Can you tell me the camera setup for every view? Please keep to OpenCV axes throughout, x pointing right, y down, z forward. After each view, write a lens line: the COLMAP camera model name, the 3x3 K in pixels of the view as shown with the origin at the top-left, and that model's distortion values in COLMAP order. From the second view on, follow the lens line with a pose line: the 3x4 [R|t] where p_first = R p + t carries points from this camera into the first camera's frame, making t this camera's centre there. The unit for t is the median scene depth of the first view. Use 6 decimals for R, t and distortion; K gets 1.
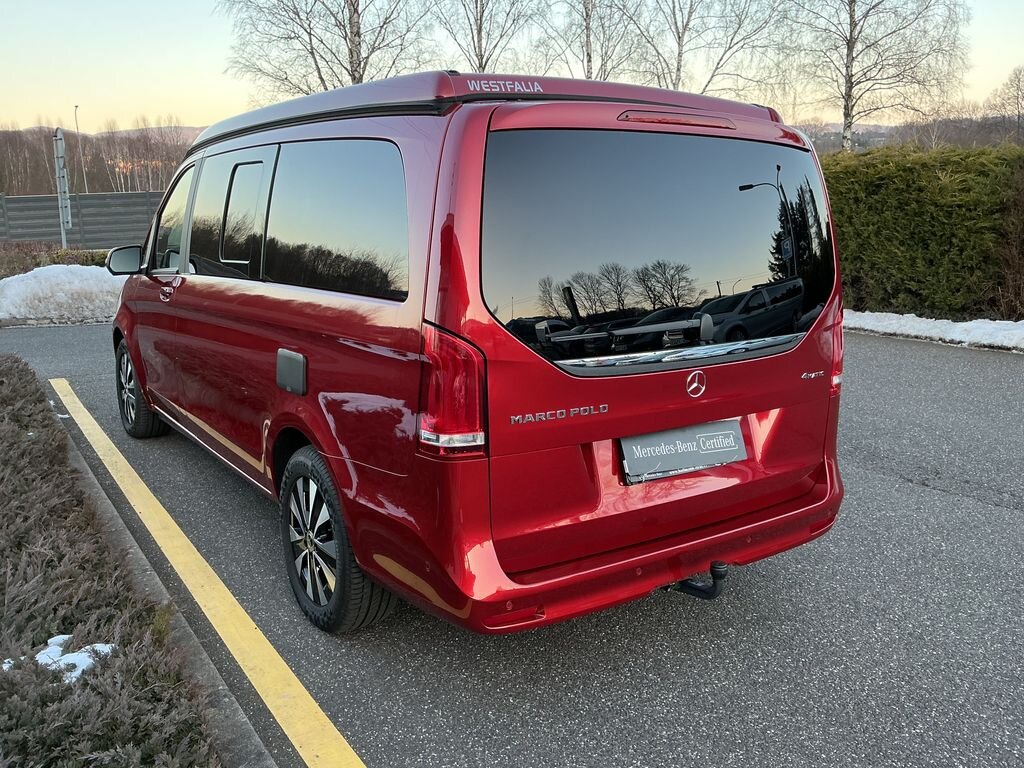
lens RADIAL K [[843.6, 0, 512.0], [0, 843.6, 384.0], [0, 0, 1]] dist [0.086295, -0.194002]
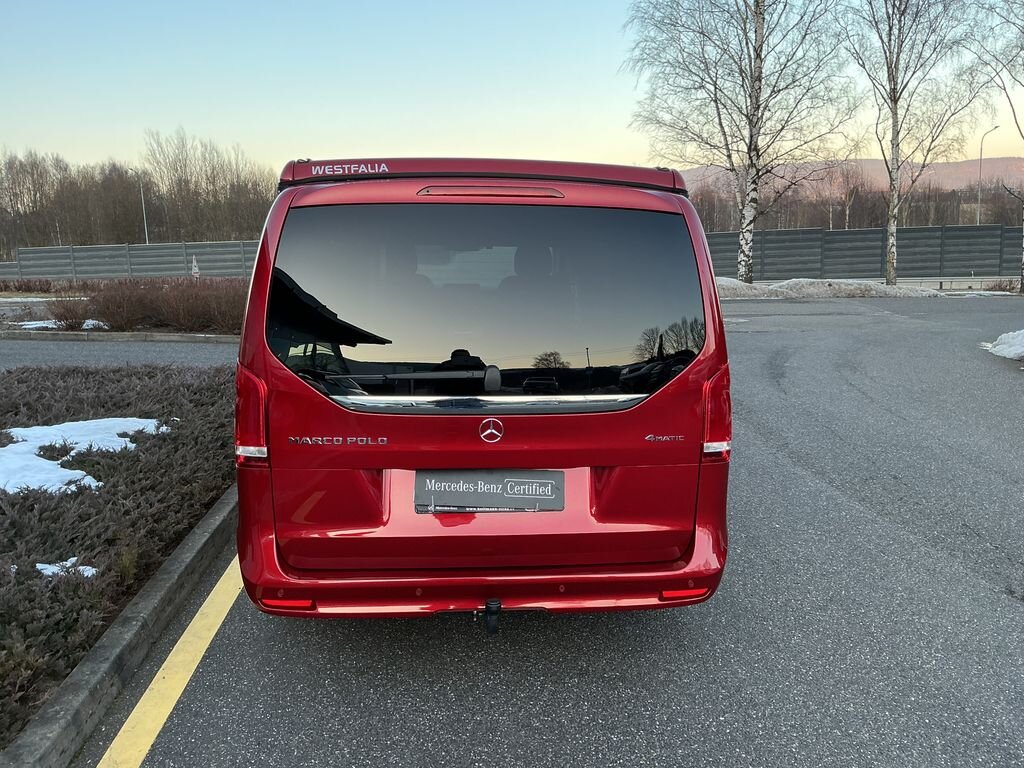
lens RADIAL K [[843.6, 0, 512.0], [0, 843.6, 384.0], [0, 0, 1]] dist [0.086295, -0.194002]
pose [[0.873765, 0.078028, -0.480048, 0.717618], [-0.099934, 0.994789, -0.020202, -0.038001], [0.475970, 0.065625, 0.877009, 0.057105]]
